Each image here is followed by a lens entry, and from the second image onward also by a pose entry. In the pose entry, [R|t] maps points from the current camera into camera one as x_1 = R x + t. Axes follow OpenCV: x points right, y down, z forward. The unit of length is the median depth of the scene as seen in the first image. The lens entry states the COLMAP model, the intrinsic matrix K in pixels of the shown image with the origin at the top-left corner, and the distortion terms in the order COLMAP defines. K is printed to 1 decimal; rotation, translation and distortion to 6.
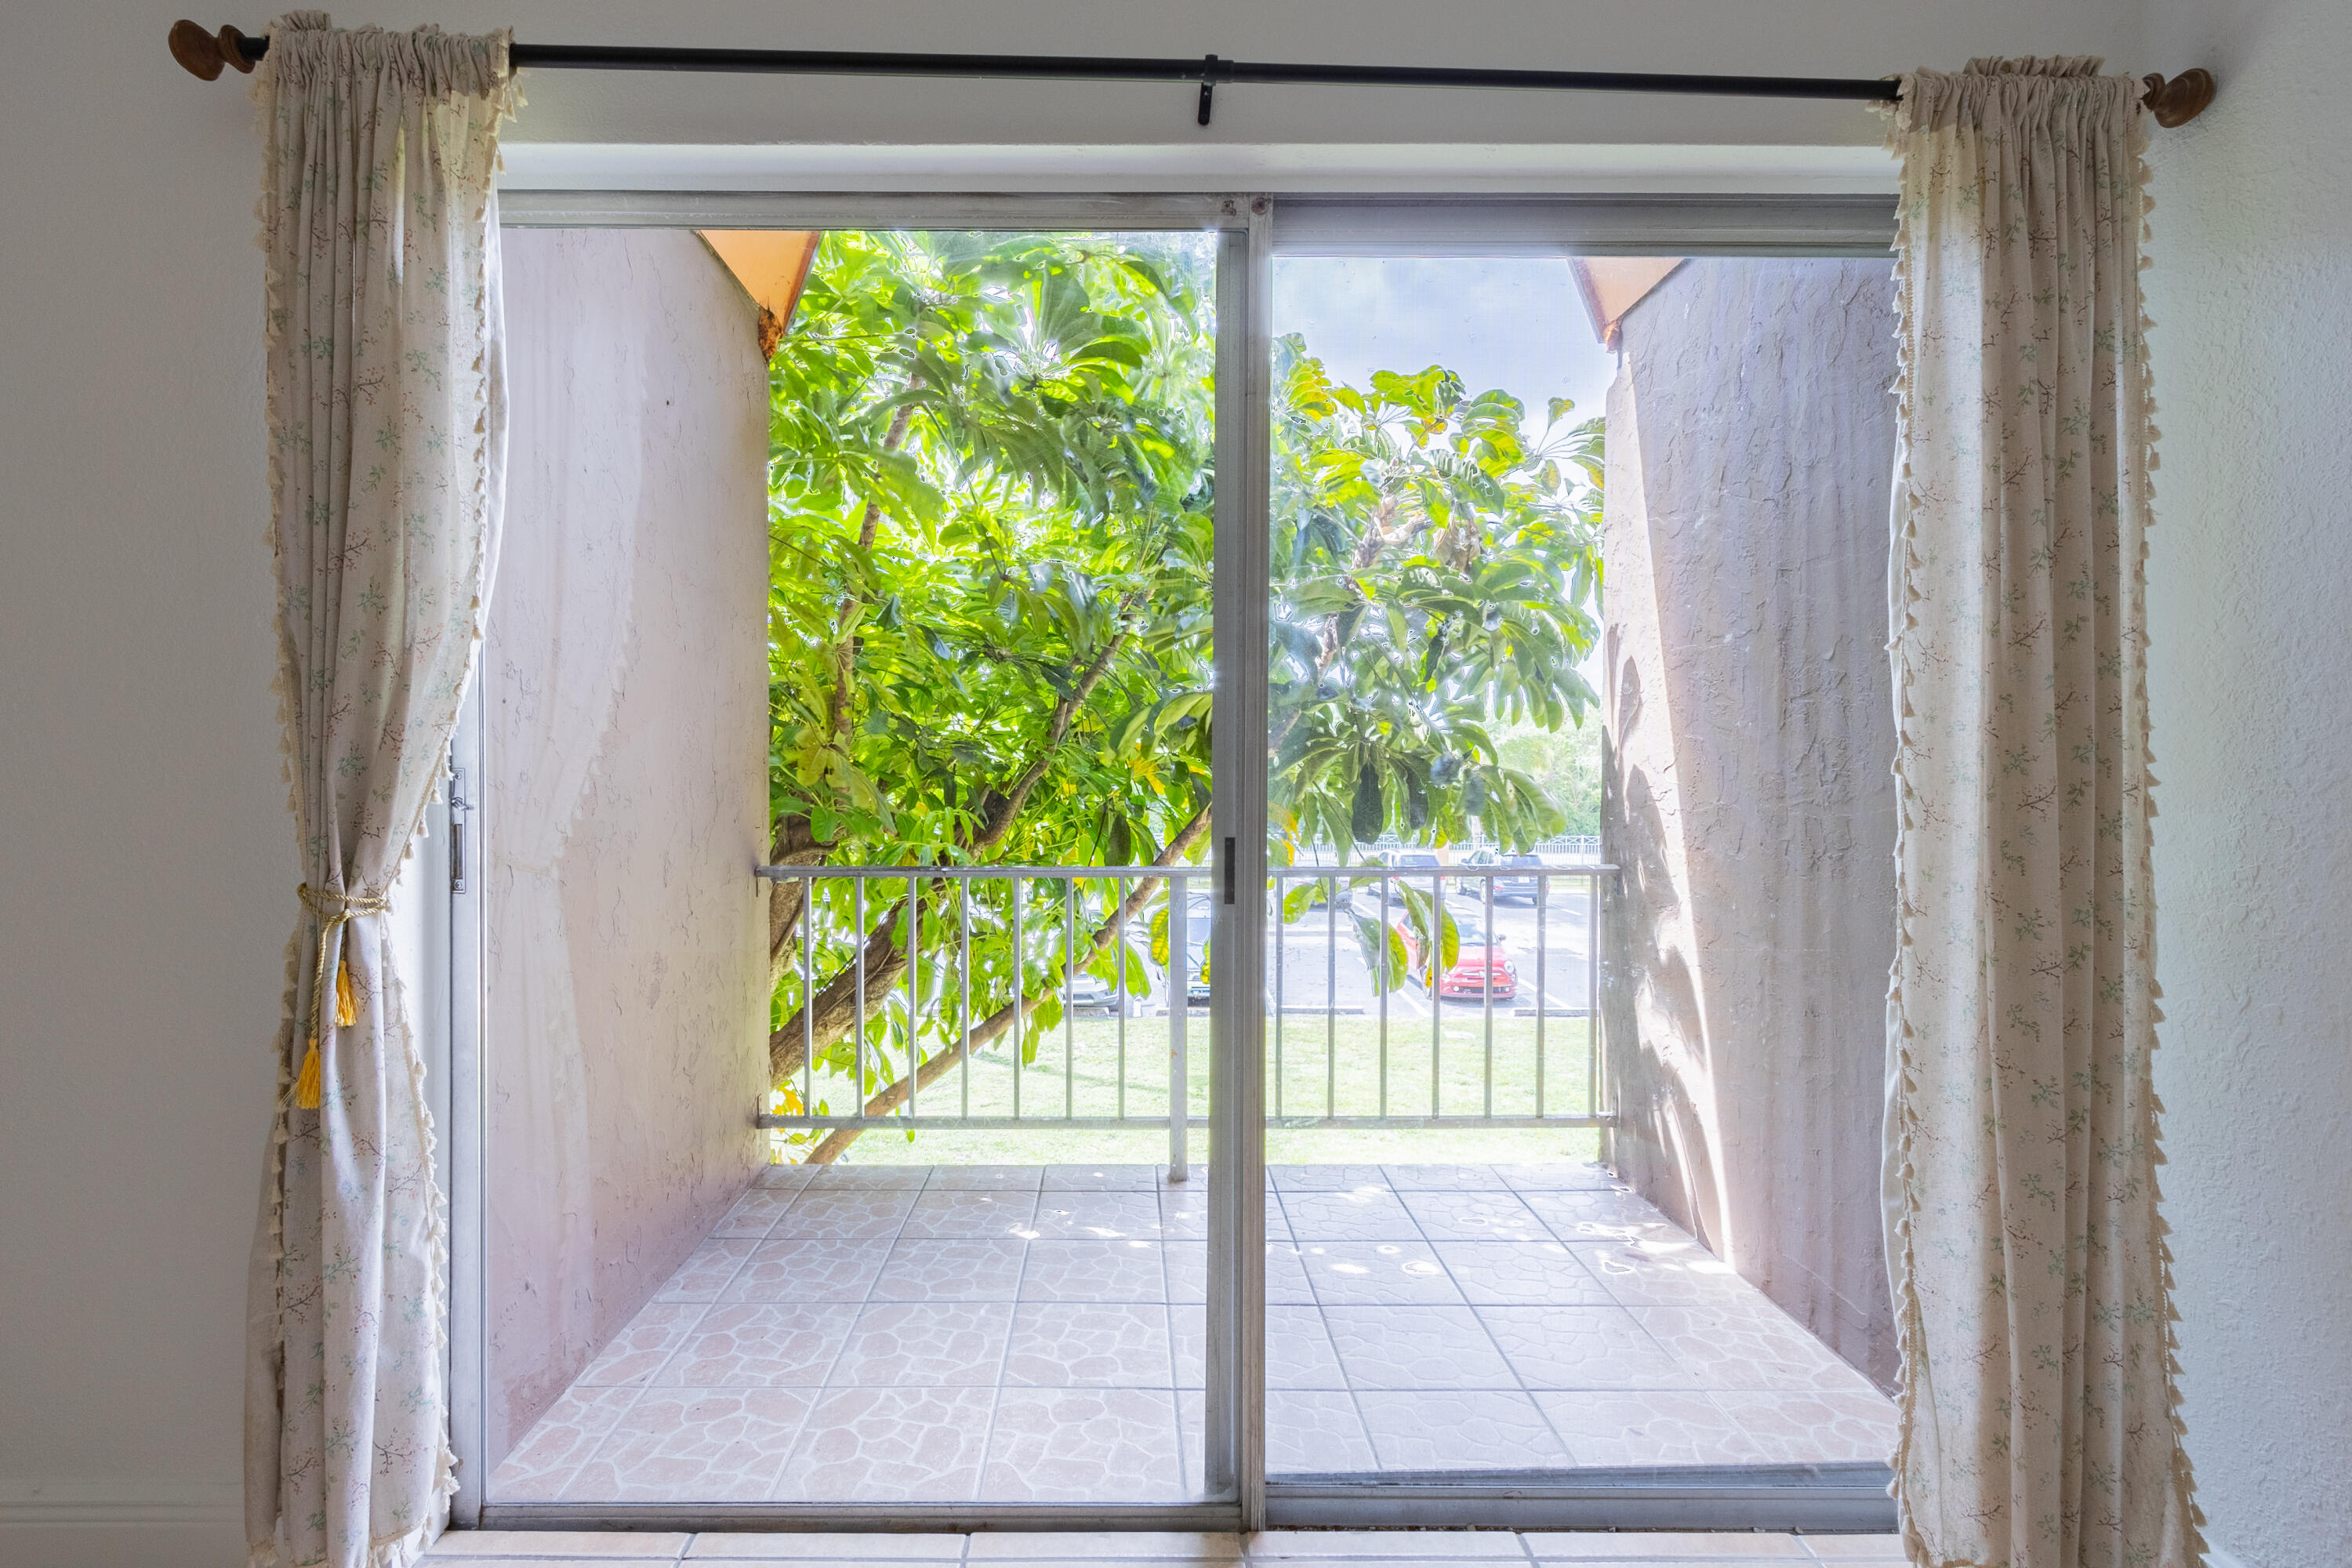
lens RADIAL K [[1131.2, 0, 1152.0], [0, 1131.2, 770.8], [0, 0, 1]] dist [0.019951, -0.000387]
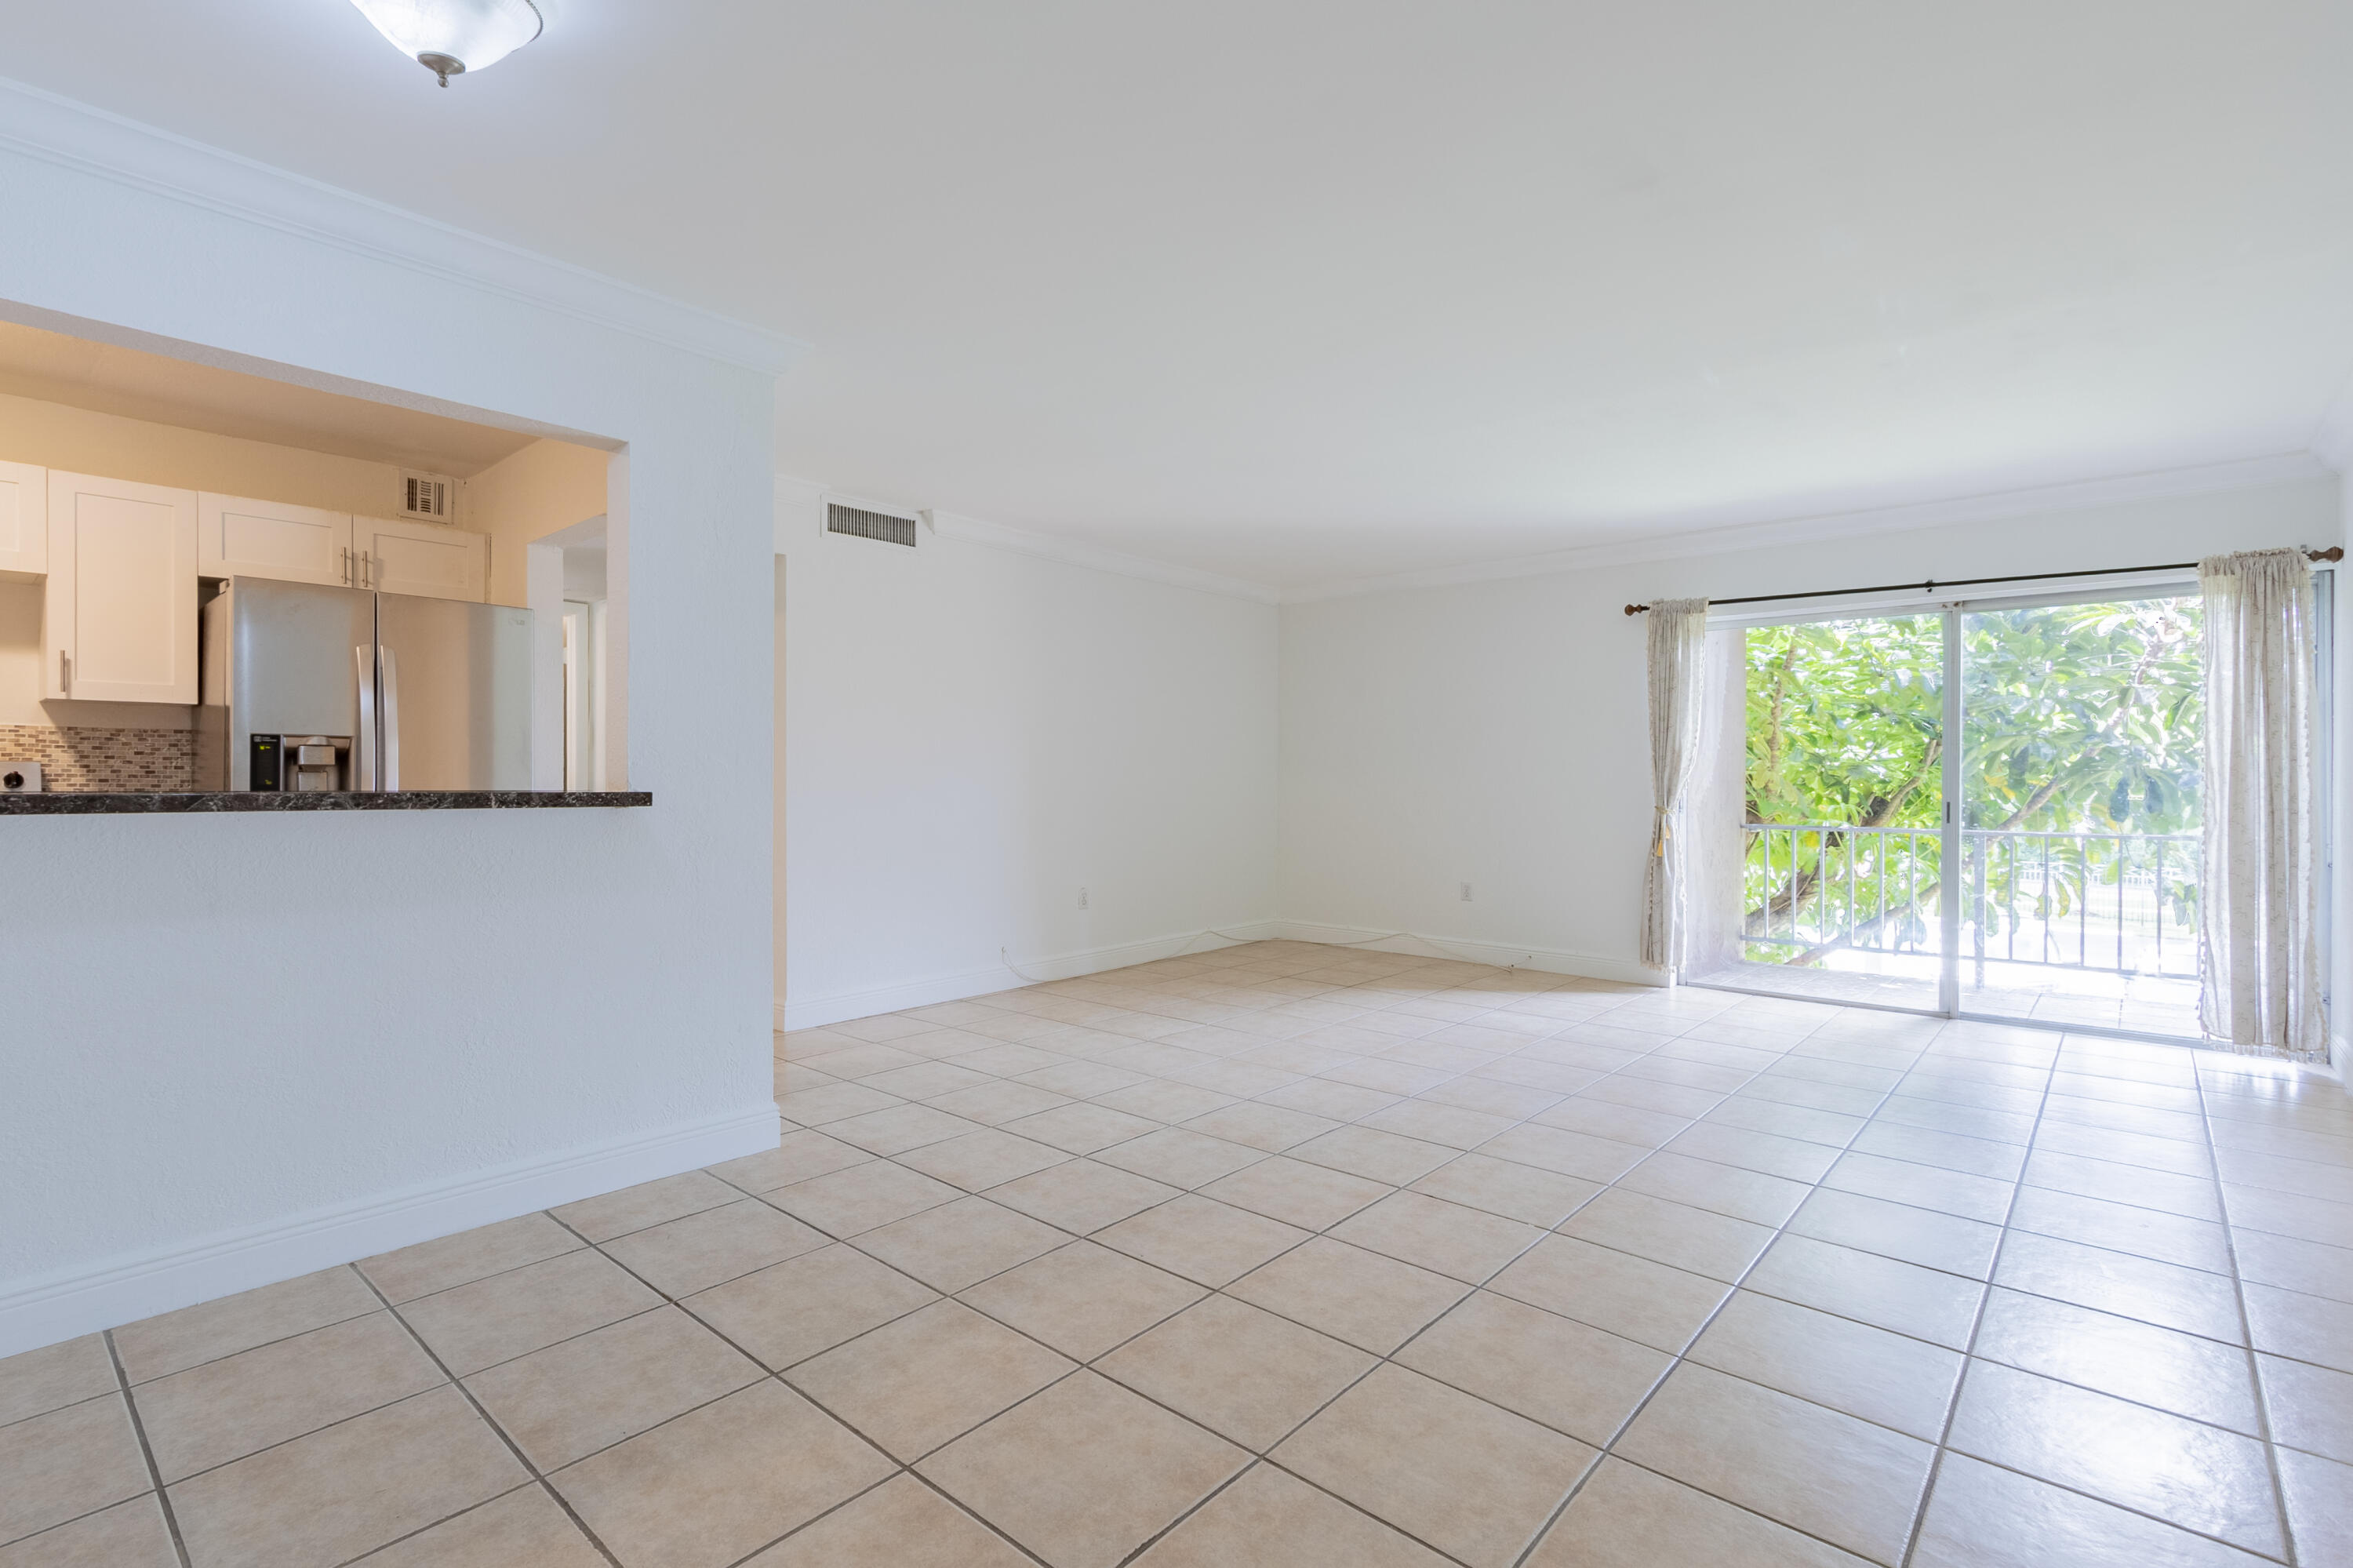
lens RADIAL K [[1086.3, 0, 1104.0], [0, 1086.3, 766.9], [0, 0, 1]] dist [0.001963, -0.000143]
pose [[0.709123, -0.001622, -0.705083, 0.191564], [-0.010248, 0.999868, -0.012607, 0.008240], [0.705010, 0.016166, 0.709013, -0.980415]]
